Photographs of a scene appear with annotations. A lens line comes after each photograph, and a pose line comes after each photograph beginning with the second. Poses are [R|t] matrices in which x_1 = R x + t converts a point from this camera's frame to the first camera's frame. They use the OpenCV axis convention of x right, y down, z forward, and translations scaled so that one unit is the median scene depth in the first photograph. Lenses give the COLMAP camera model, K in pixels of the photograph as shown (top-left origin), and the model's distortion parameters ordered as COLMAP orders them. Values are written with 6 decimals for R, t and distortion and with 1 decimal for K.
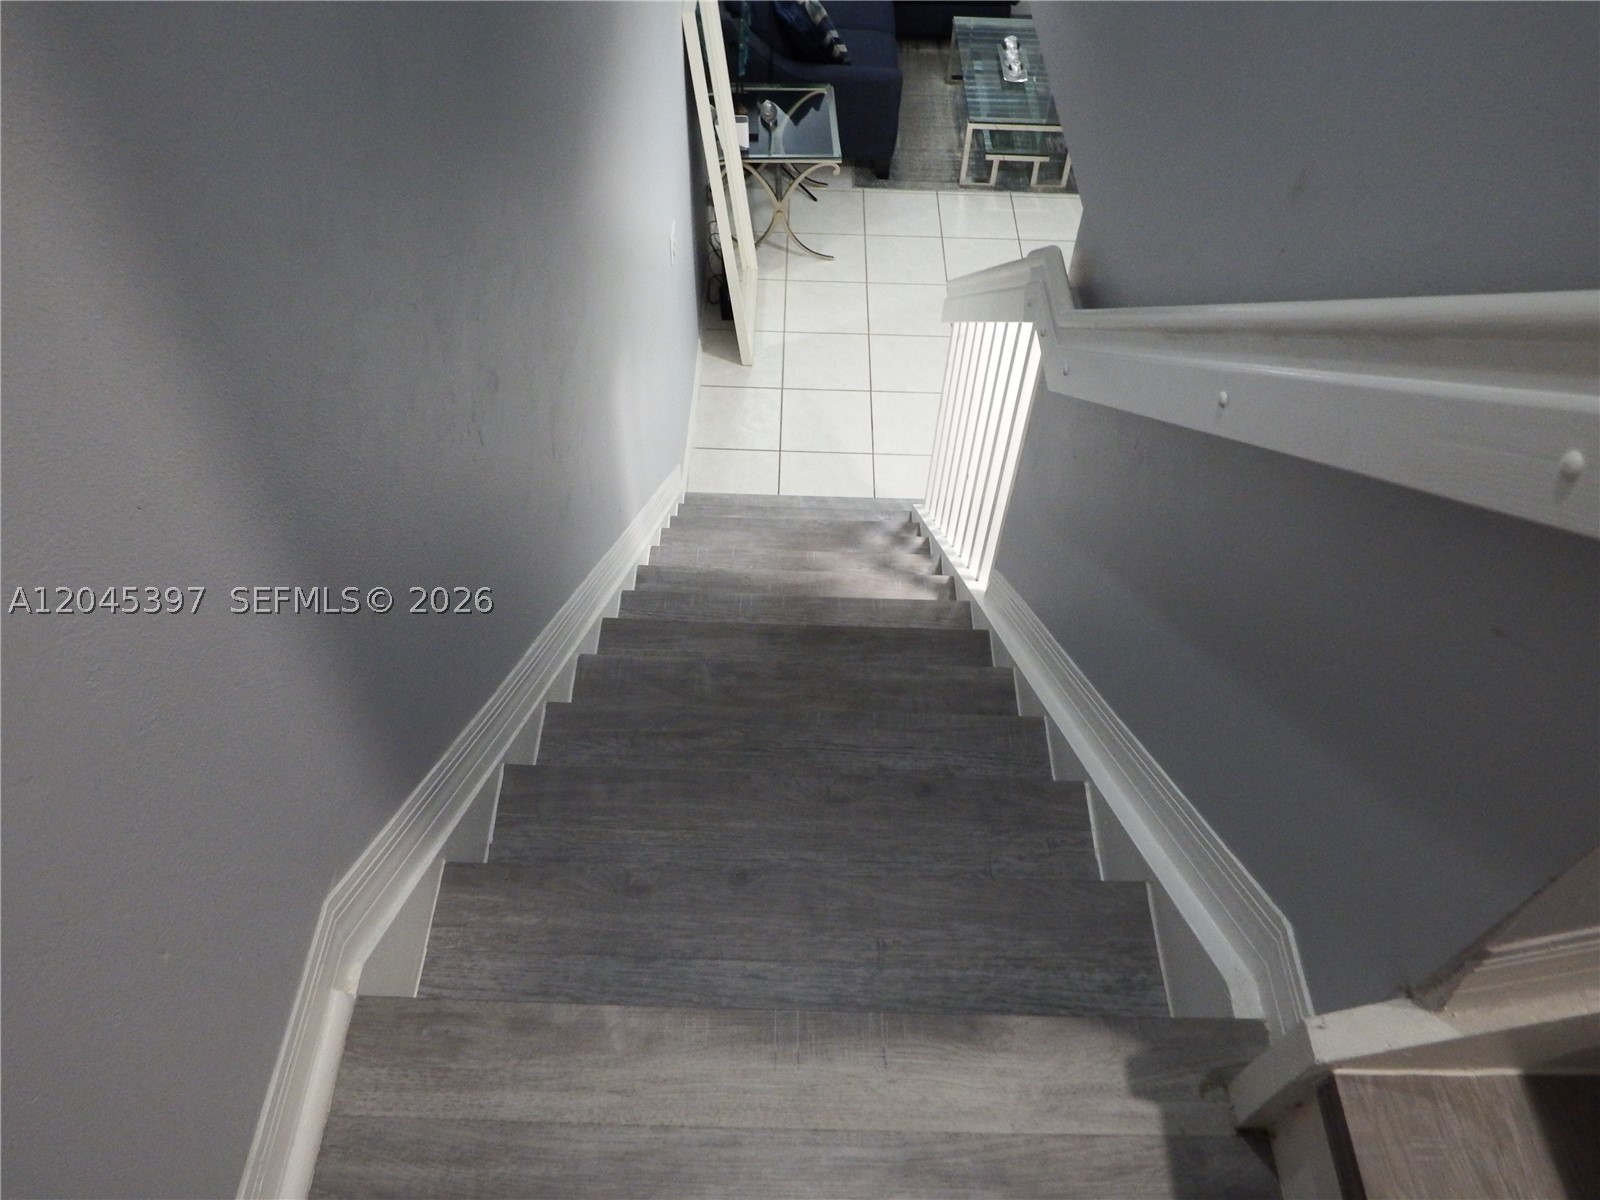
lens RADIAL K [[1156.6, 0, 800.0], [0, 1156.6, 600.0], [0, 0, 1]] dist [-0.010855, 0.000887]
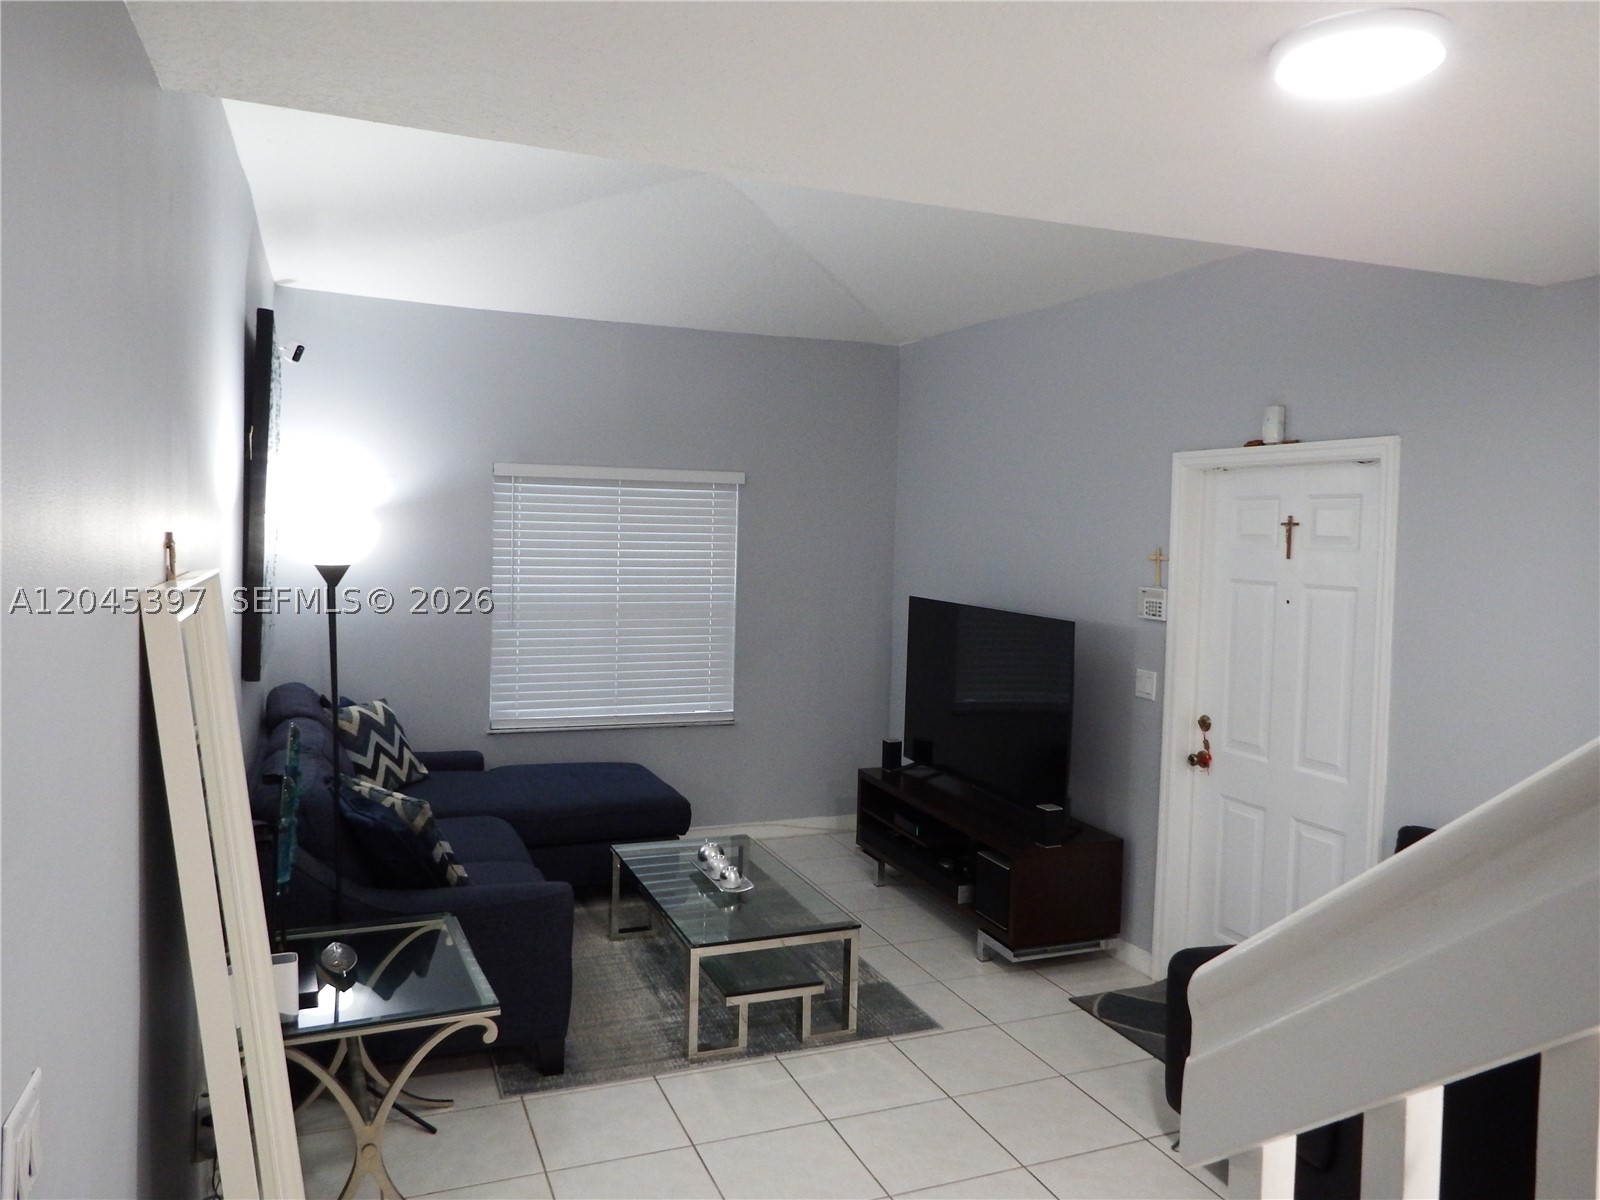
lens RADIAL K [[1156.6, 0, 800.0], [0, 1156.6, 600.0], [0, 0, 1]] dist [-0.010855, 0.000887]
pose [[0.920177, -0.019981, 0.390992, -0.033823], [0.304275, 0.664936, -0.682112, -0.106076], [-0.246356, 0.746633, 0.617938, 0.480125]]
